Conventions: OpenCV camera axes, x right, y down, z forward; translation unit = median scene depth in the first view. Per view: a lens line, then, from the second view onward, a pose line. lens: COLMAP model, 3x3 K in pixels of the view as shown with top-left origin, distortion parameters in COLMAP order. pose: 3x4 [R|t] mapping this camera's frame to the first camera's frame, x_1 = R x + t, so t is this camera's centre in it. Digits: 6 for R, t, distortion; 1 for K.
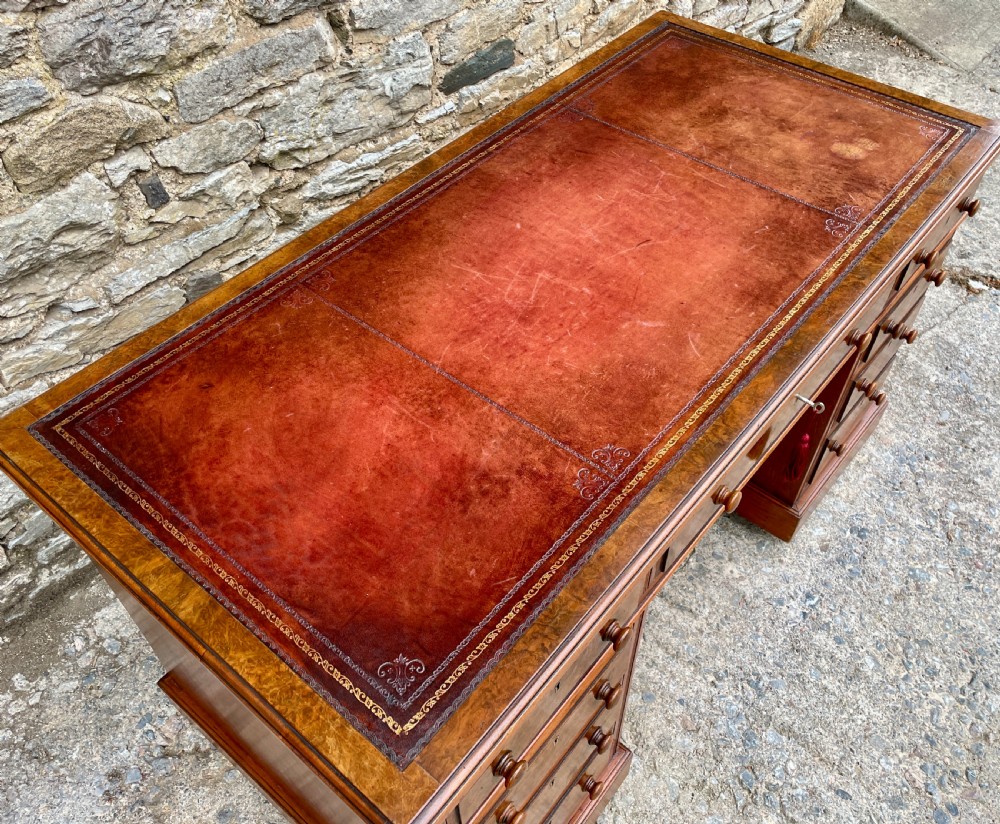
lens RADIAL K [[831.7, 0, 518.8], [0, 831.7, 419.8], [0, 0, 1]] dist [0.087690, -0.117270]
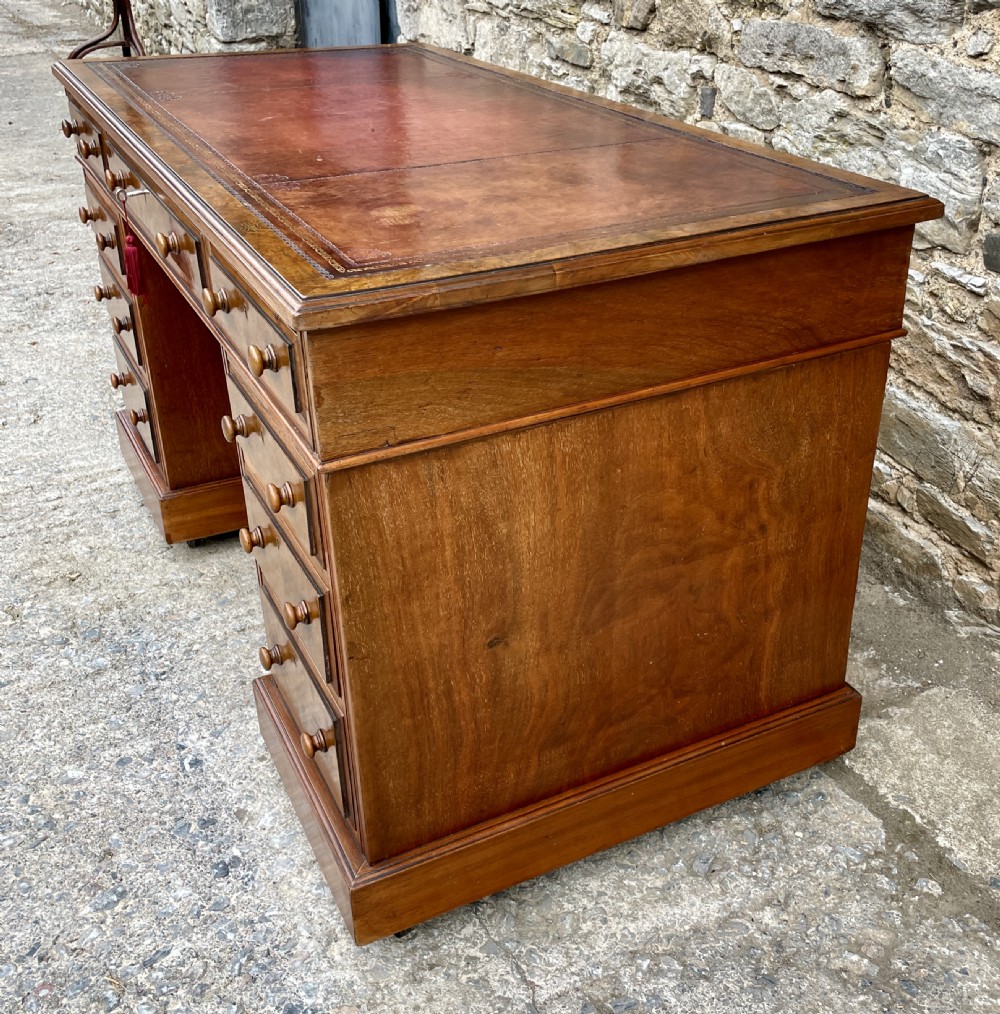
lens RADIAL K [[1178.5, 0, 556.8], [0, 1178.5, 509.9], [0, 0, 1]] dist [0.040237, 0.000000]
pose [[-0.385165, 0.449312, -0.806081, 1.155239], [-0.692912, 0.436109, 0.574179, -0.808137], [0.609525, 0.779697, 0.143360, 1.098594]]
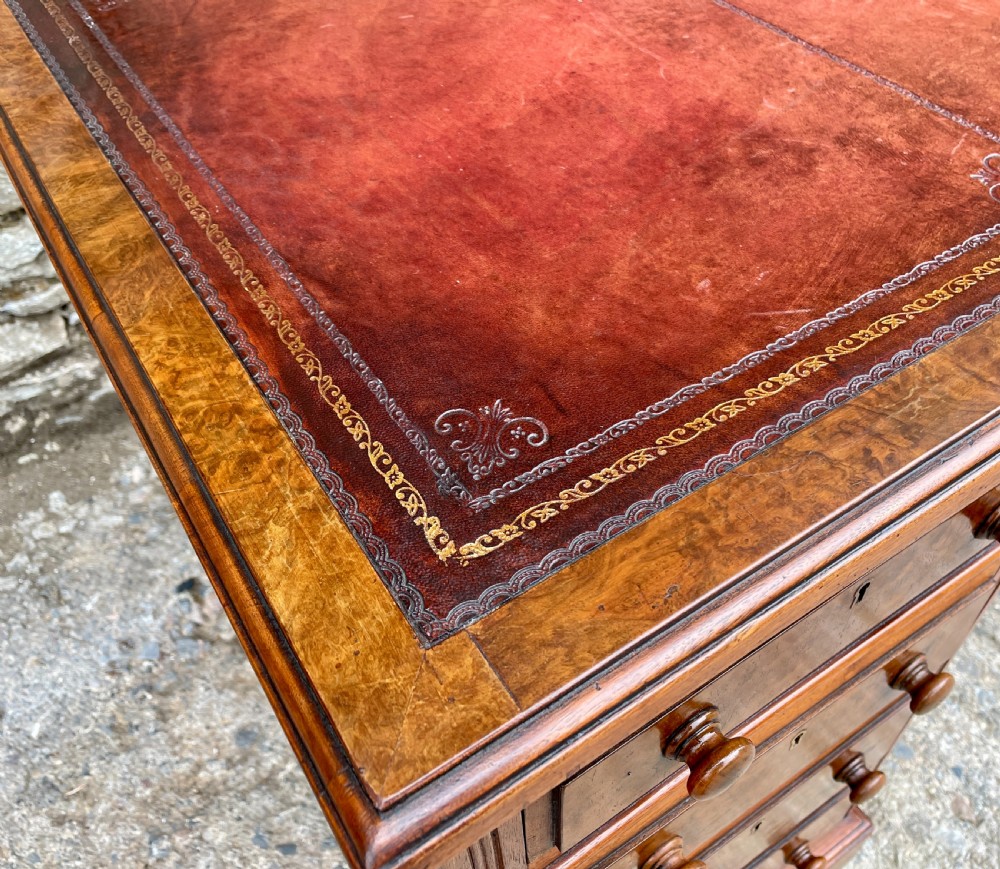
lens RADIAL K [[890.4, 0, 512.2], [0, 890.4, 423.7], [0, 0, 1]] dist [0.074640, -0.102220]
pose [[0.953531, 0.200374, -0.225010, -0.019475], [-0.200451, 0.979440, 0.022745, 0.158551], [0.224942, 0.023415, 0.974091, 0.327663]]
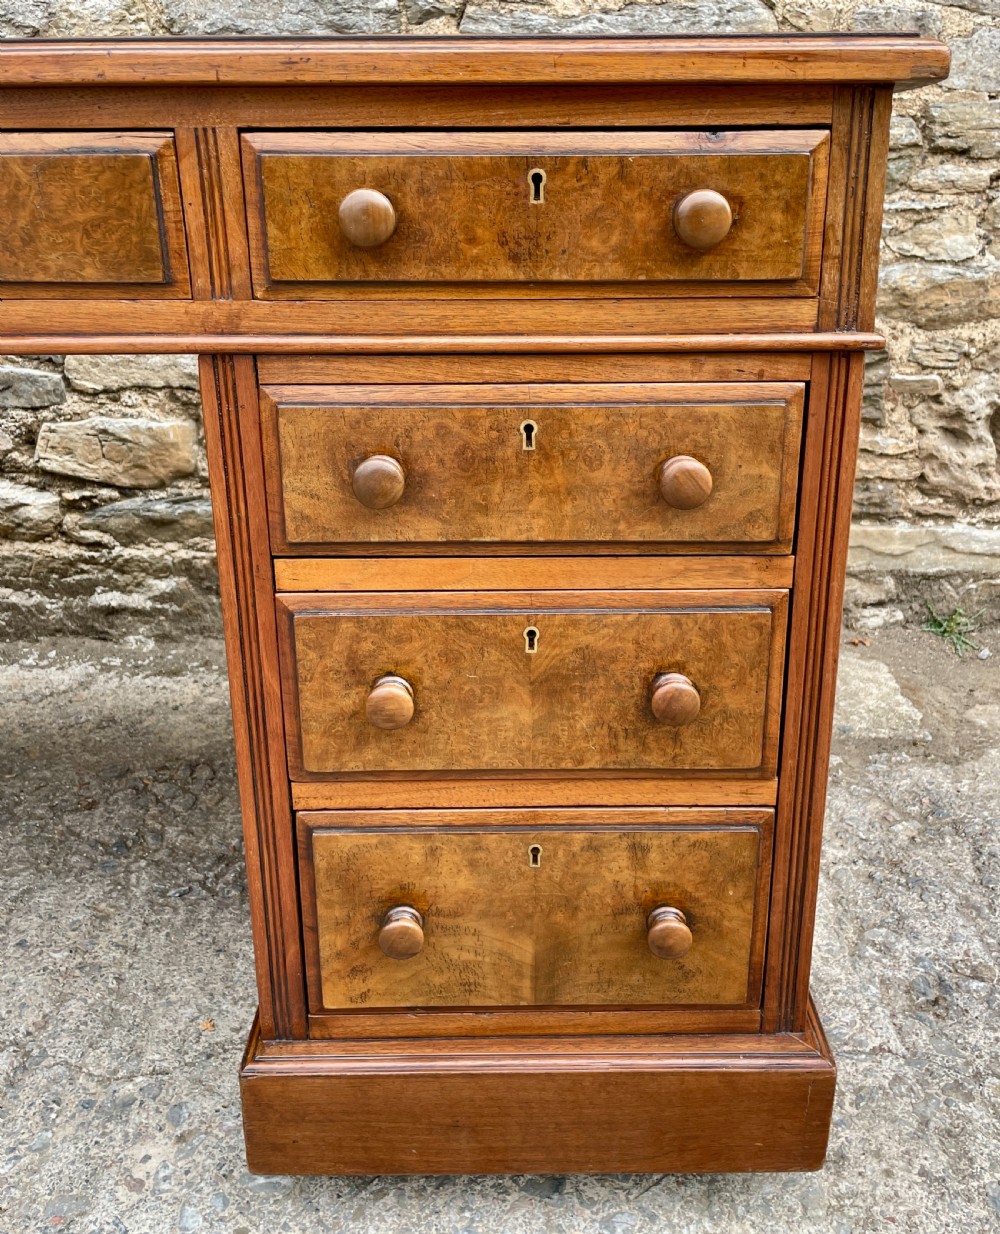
lens RADIAL K [[1099.4, 0, 534.2], [0, 1099.4, 545.1], [0, 0, 1]] dist [0.061301, -0.066774]
pose [[0.652029, 0.242101, -0.718502, 0.841588], [-0.568587, 0.783028, -0.252141, -0.009000], [0.501564, 0.572935, 0.648213, 0.771781]]
